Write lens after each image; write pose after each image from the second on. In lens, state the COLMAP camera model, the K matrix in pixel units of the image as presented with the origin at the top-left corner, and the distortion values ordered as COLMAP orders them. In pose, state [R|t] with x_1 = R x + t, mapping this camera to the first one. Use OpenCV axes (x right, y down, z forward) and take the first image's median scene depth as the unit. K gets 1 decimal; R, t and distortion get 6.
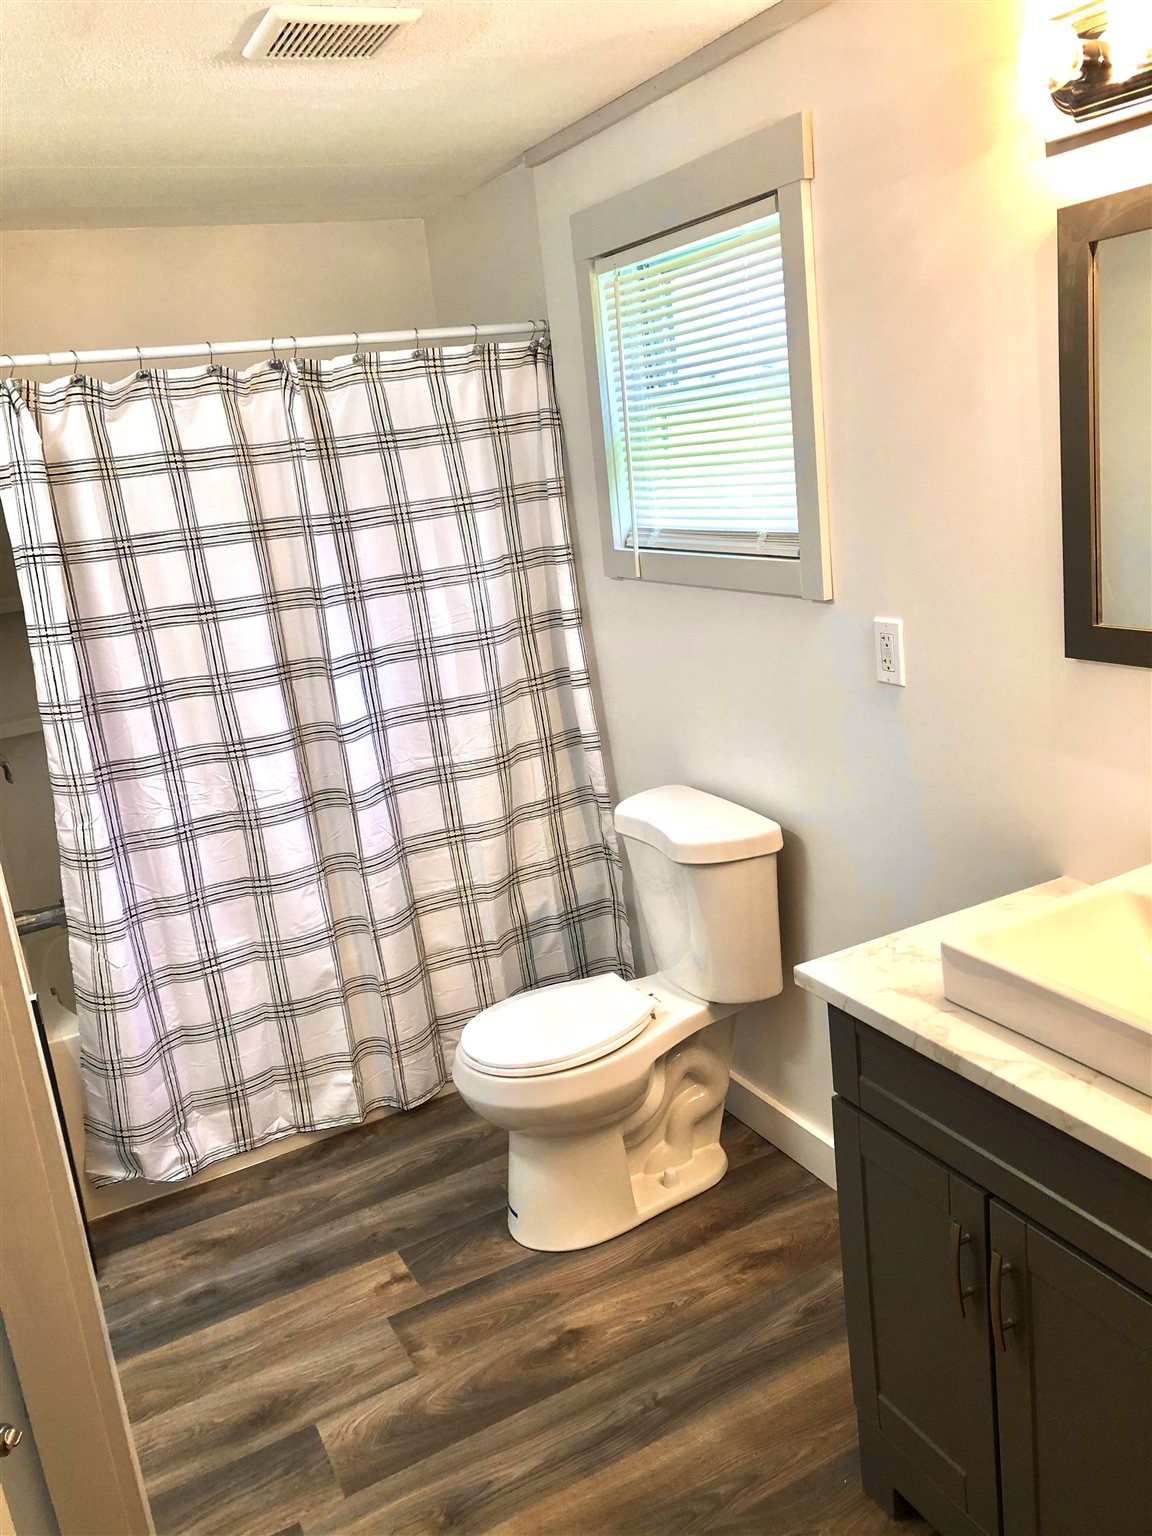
lens RADIAL K [[1252.7, 0, 583.8], [0, 1252.7, 749.4], [0, 0, 1]] dist [0.021090, 0.006251]
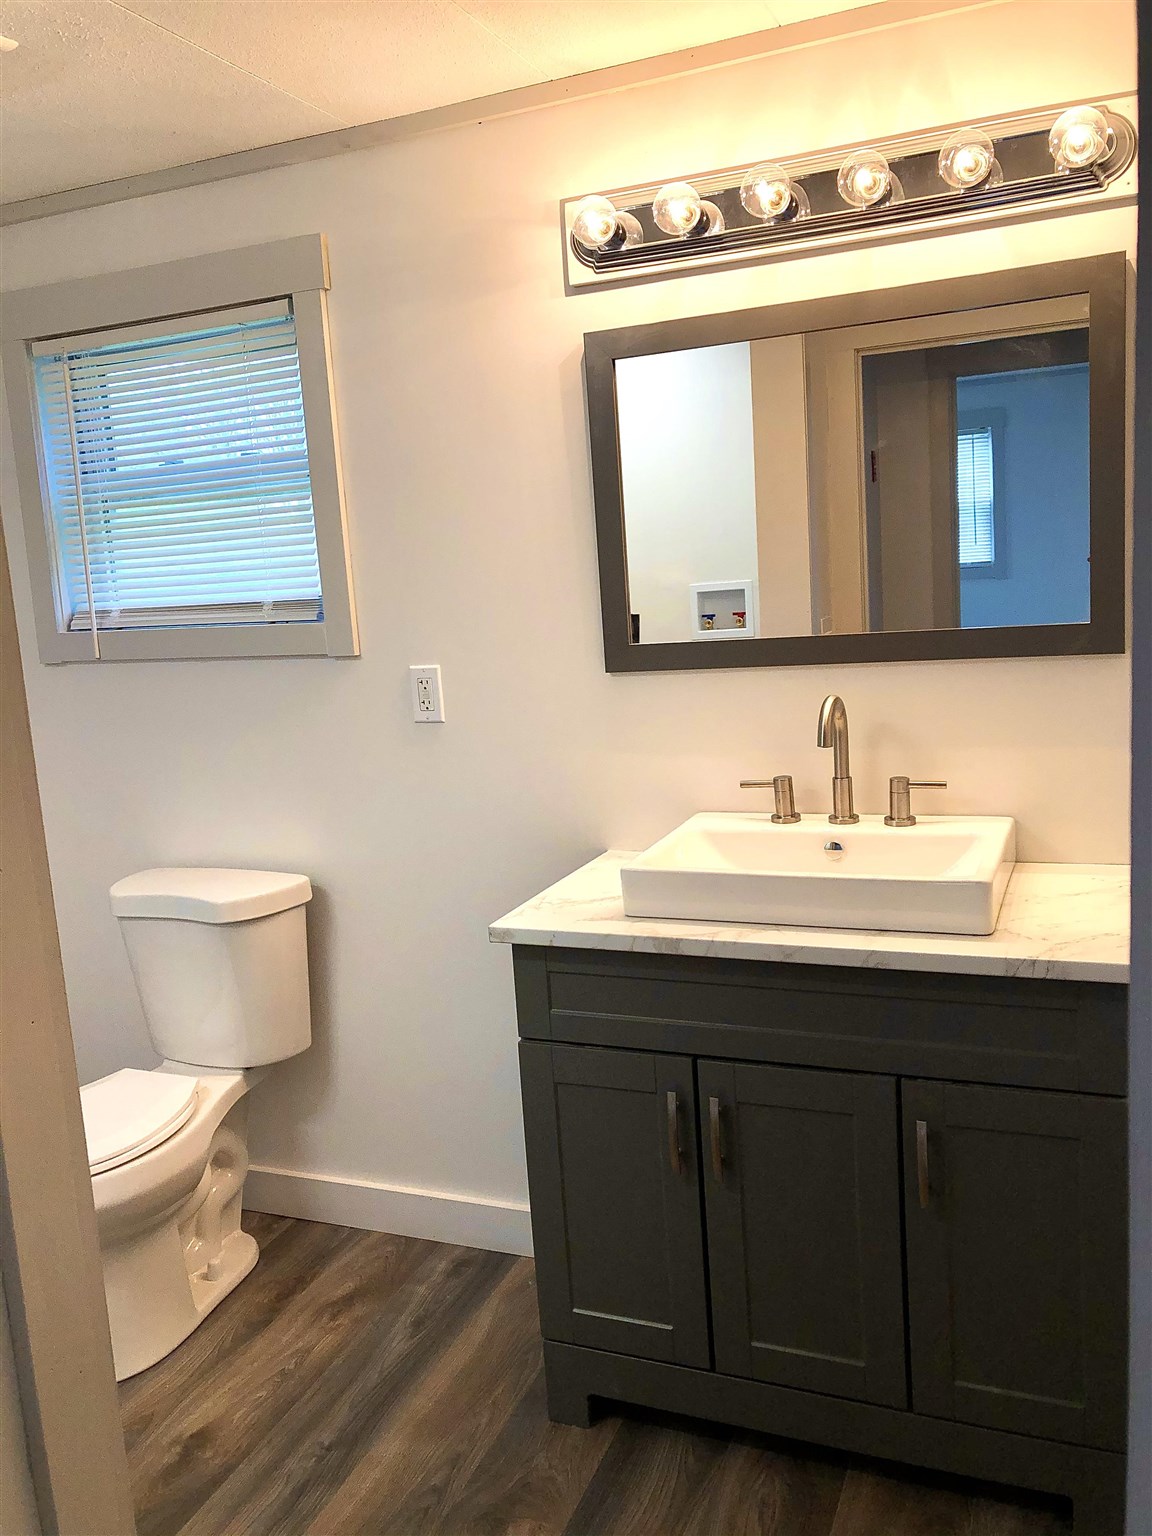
lens RADIAL K [[1228.5, 0, 576.0], [0, 1228.5, 768.0], [0, 0, 1]] dist [0.014163, 0.002034]
pose [[0.768094, -0.040431, 0.639060, -0.345993], [0.136706, 0.985350, -0.101968, 0.113454], [-0.625575, 0.165684, 0.762368, 0.061997]]
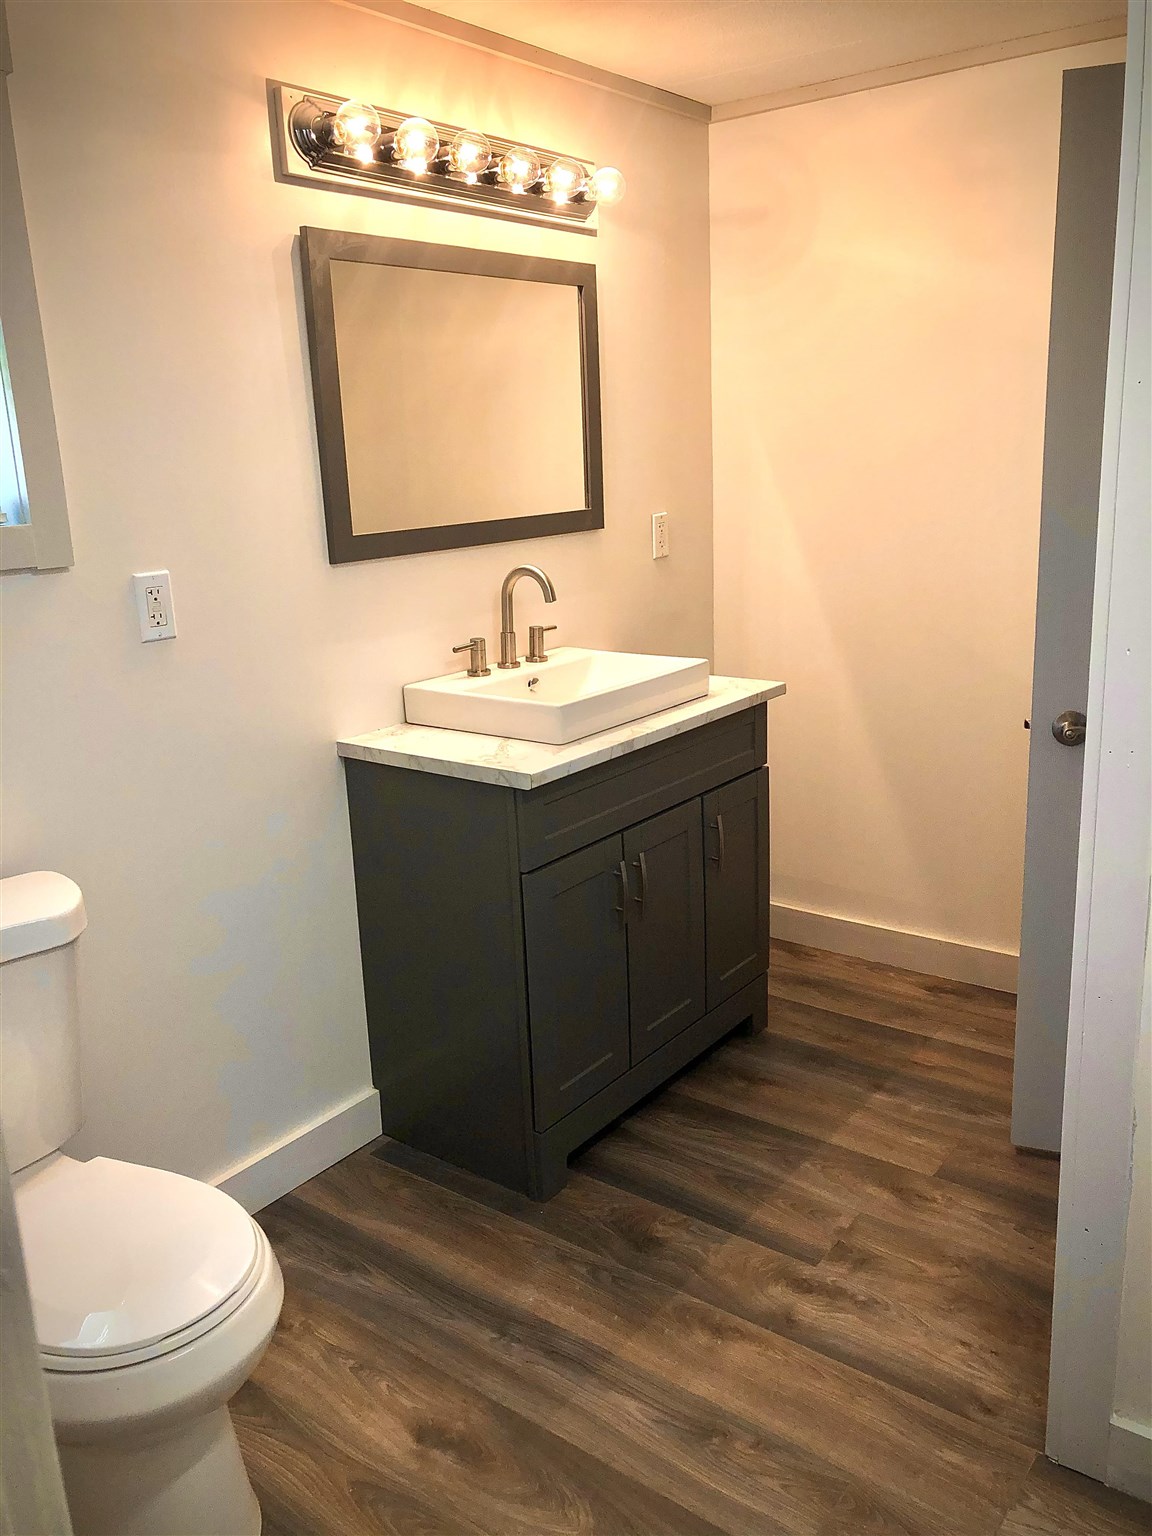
lens RADIAL K [[1252.7, 0, 583.8], [0, 1252.7, 749.4], [0, 0, 1]] dist [0.021090, 0.006251]
pose [[-0.428374, -0.089167, 0.899191, -0.724069], [0.298518, 0.925282, 0.233968, -0.095981], [-0.852868, 0.368650, -0.369749, 1.033934]]
